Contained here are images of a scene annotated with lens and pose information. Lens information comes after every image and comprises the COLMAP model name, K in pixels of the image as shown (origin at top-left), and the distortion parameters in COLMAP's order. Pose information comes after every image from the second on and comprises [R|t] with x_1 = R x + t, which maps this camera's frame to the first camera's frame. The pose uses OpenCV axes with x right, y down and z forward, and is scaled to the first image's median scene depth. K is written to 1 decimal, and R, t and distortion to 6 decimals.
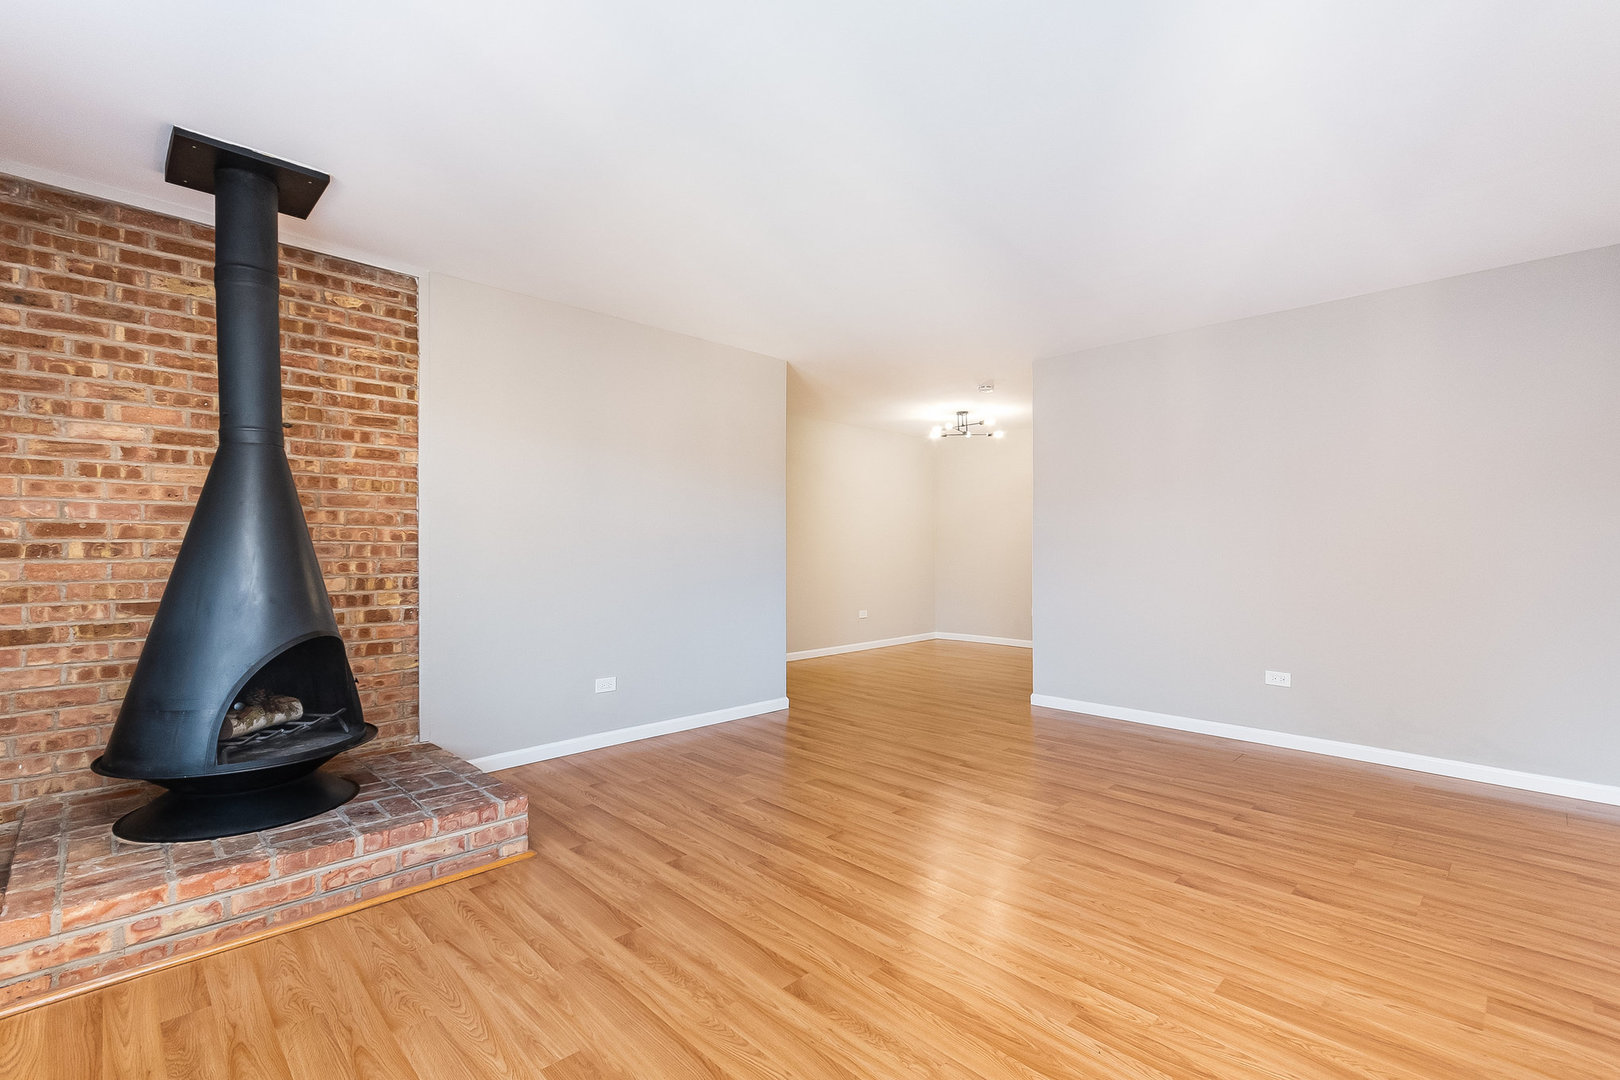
lens RADIAL K [[711.8, 0, 805.9], [0, 711.8, 545.3], [0, 0, 1]] dist [0.005139, 0.000136]
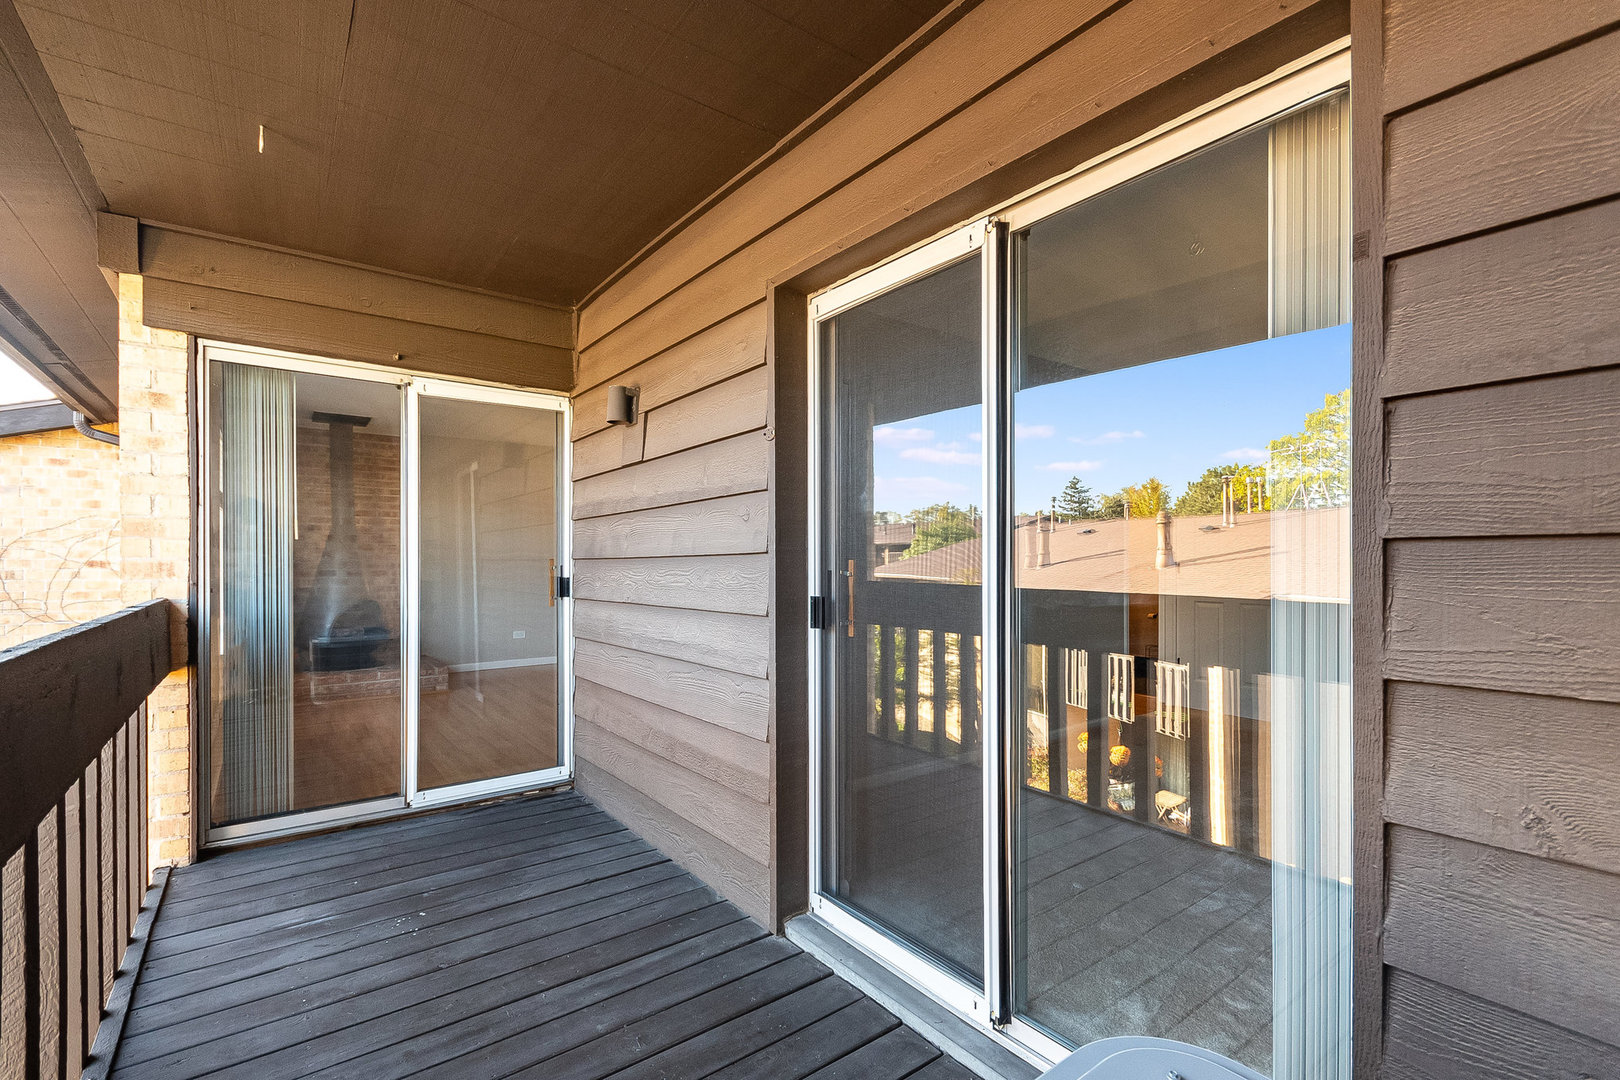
lens RADIAL K [[711.8, 0, 799.7], [0, 711.8, 567.7], [0, 0, 1]] dist [0.005139, 0.000136]
pose [[0.989621, -0.005341, -0.143606, 0.945136], [0.007152, 0.999901, 0.012094, -0.006098], [0.143527, -0.012996, 0.989561, -1.011773]]
